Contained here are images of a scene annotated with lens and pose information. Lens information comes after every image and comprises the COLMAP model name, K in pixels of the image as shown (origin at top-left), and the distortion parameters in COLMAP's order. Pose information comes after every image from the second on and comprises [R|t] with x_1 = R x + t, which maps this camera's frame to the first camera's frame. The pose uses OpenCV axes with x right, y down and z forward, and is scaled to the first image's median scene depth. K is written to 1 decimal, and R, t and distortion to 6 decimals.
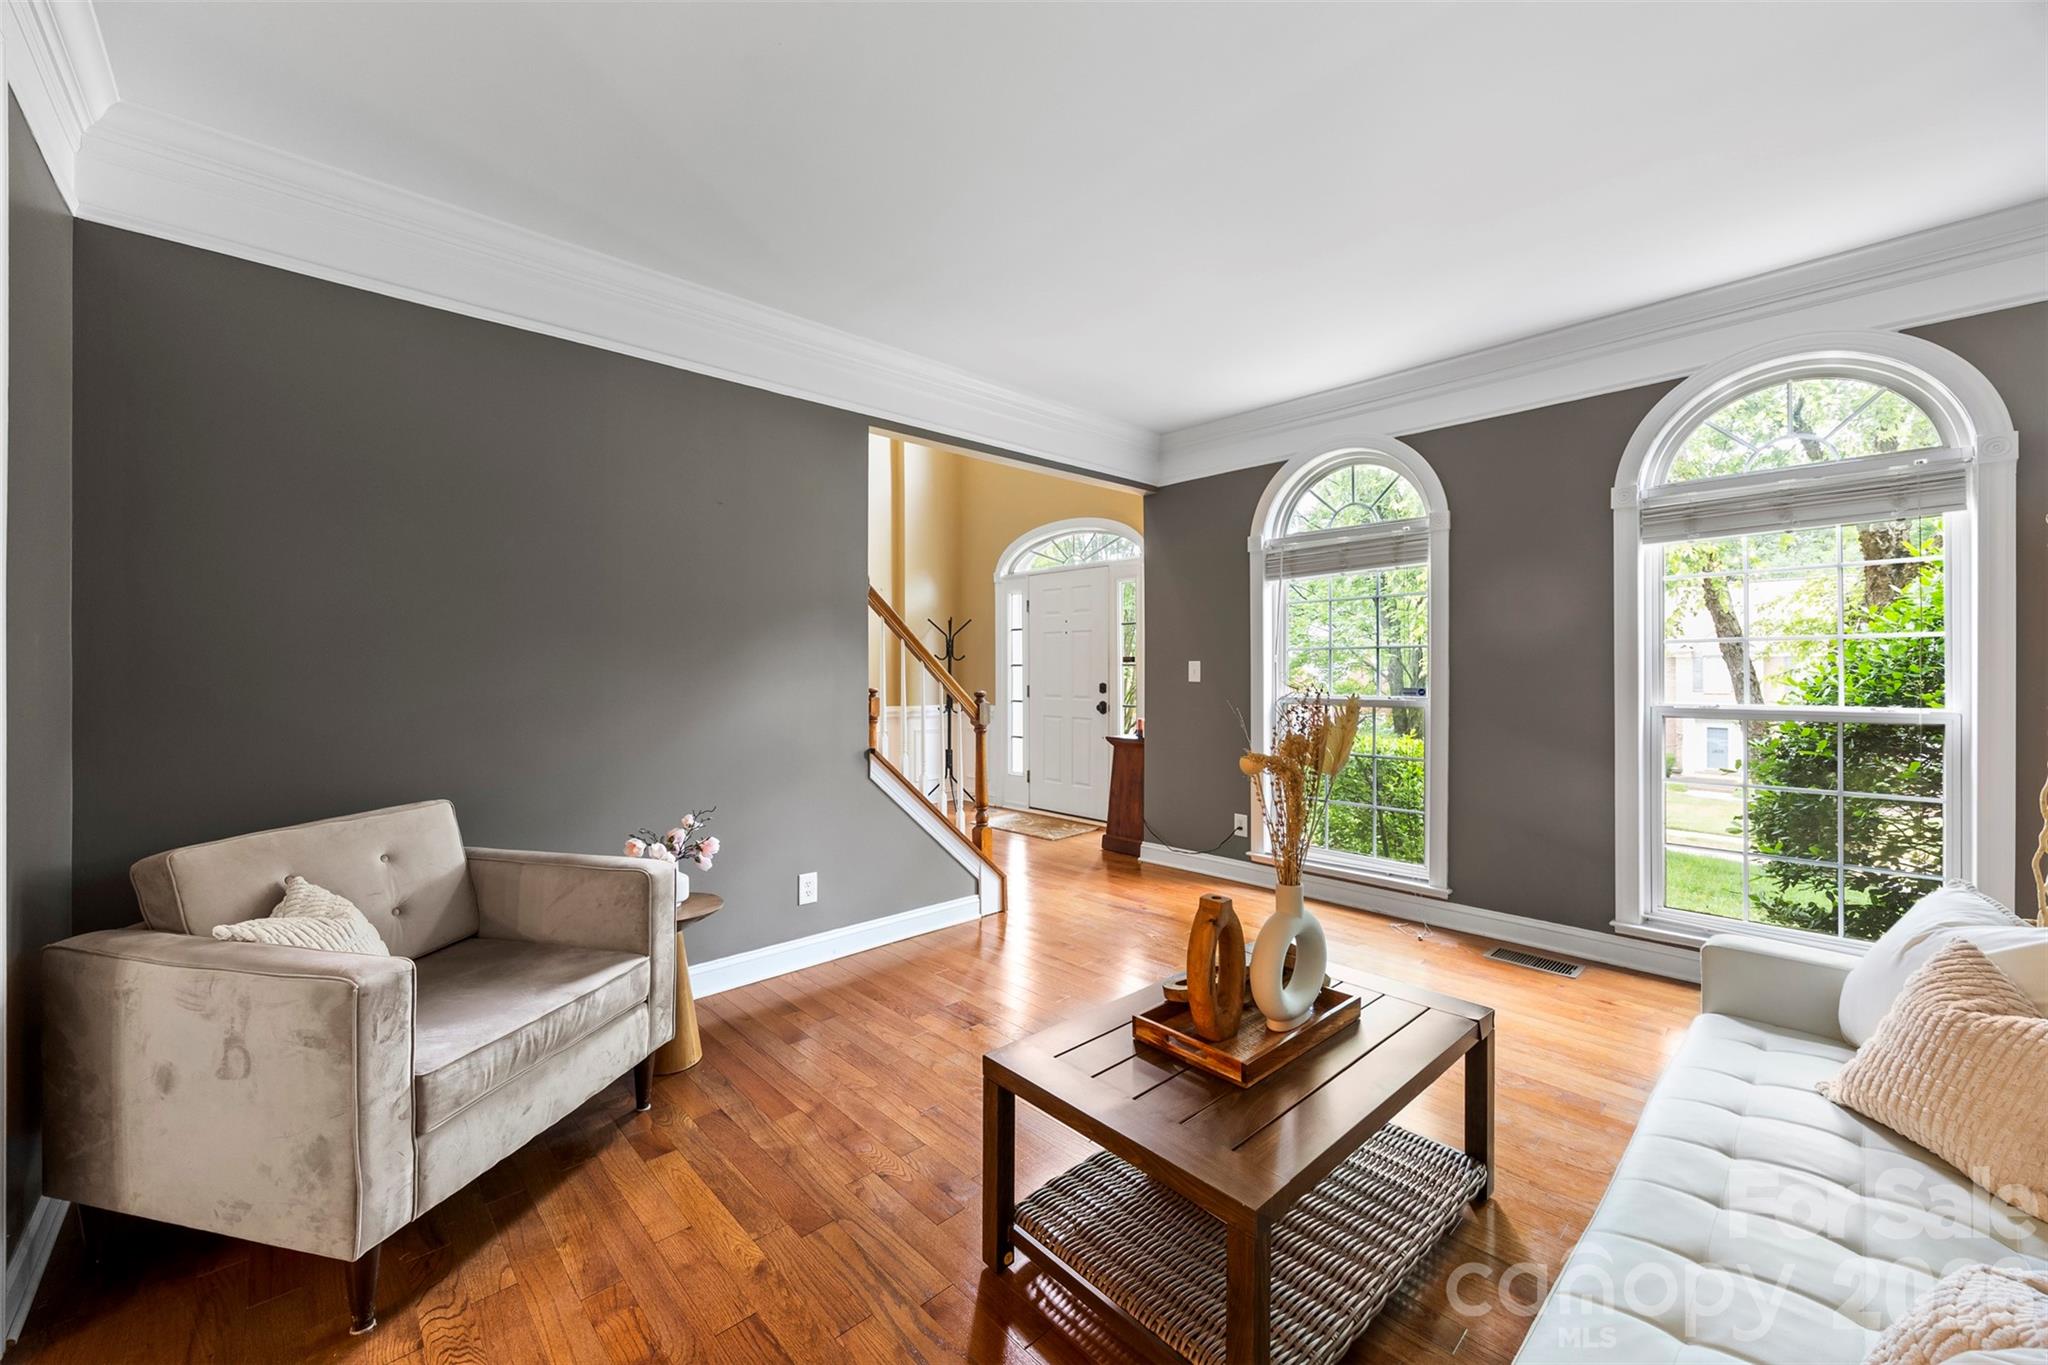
lens RADIAL K [[817.7, 0, 1019.8], [0, 817.7, 666.1], [0, 0, 1]] dist [0.003312, -0.001254]
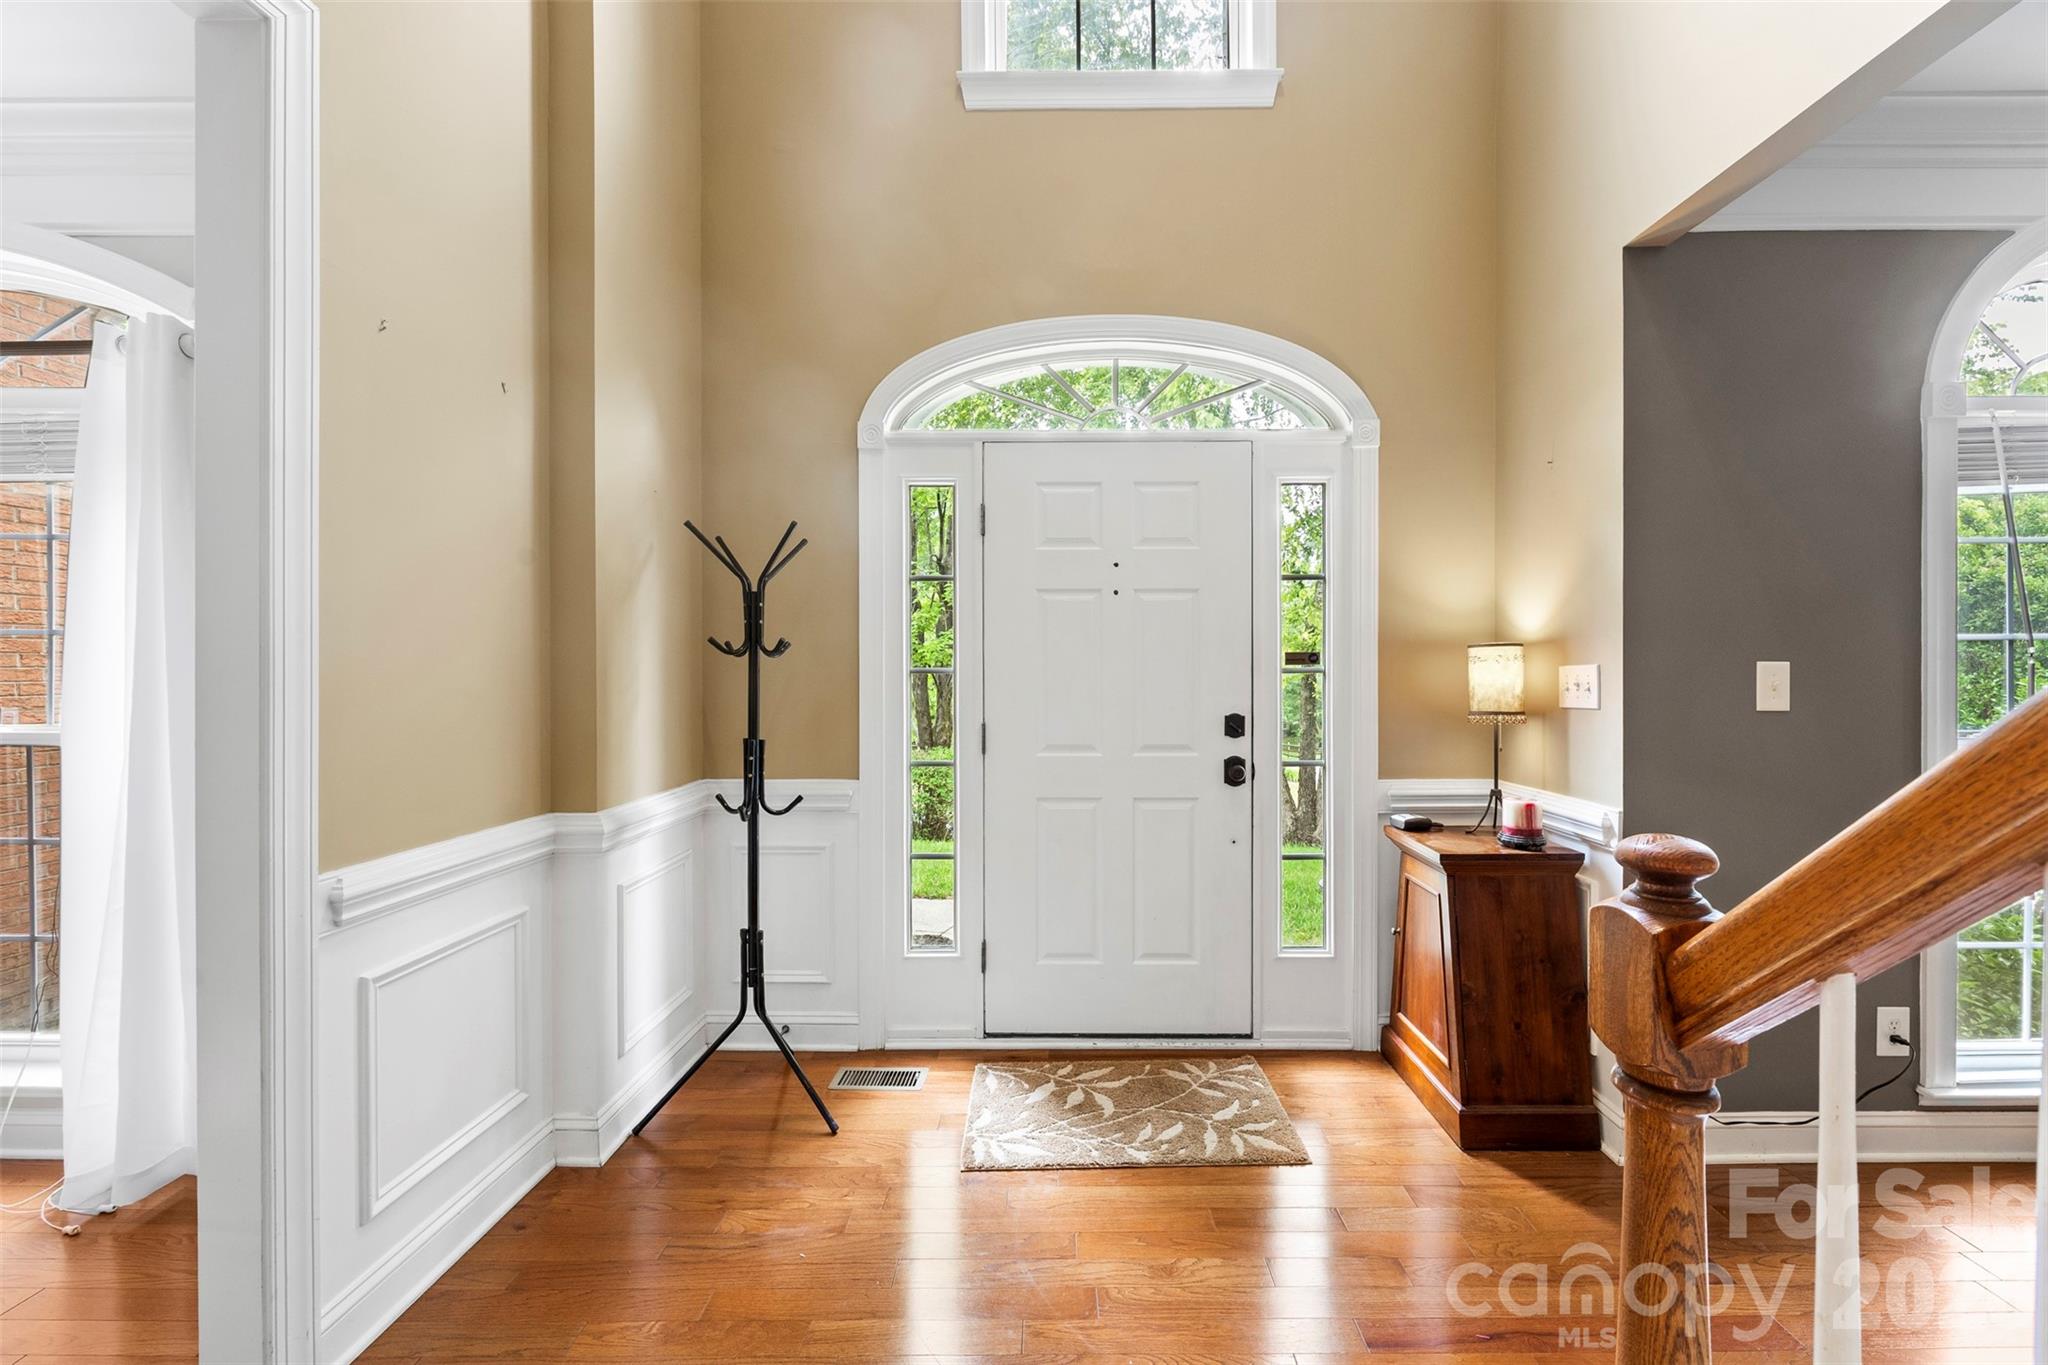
lens RADIAL K [[817.7, 0, 1026.3], [0, 817.7, 674.0], [0, 0, 1]] dist [0.003312, -0.001254]
pose [[0.680407, -0.000427, 0.732835, -0.283066], [-0.000429, 0.999999, 0.000981, 0.000120], [-0.732835, -0.000982, 0.680406, 0.790104]]
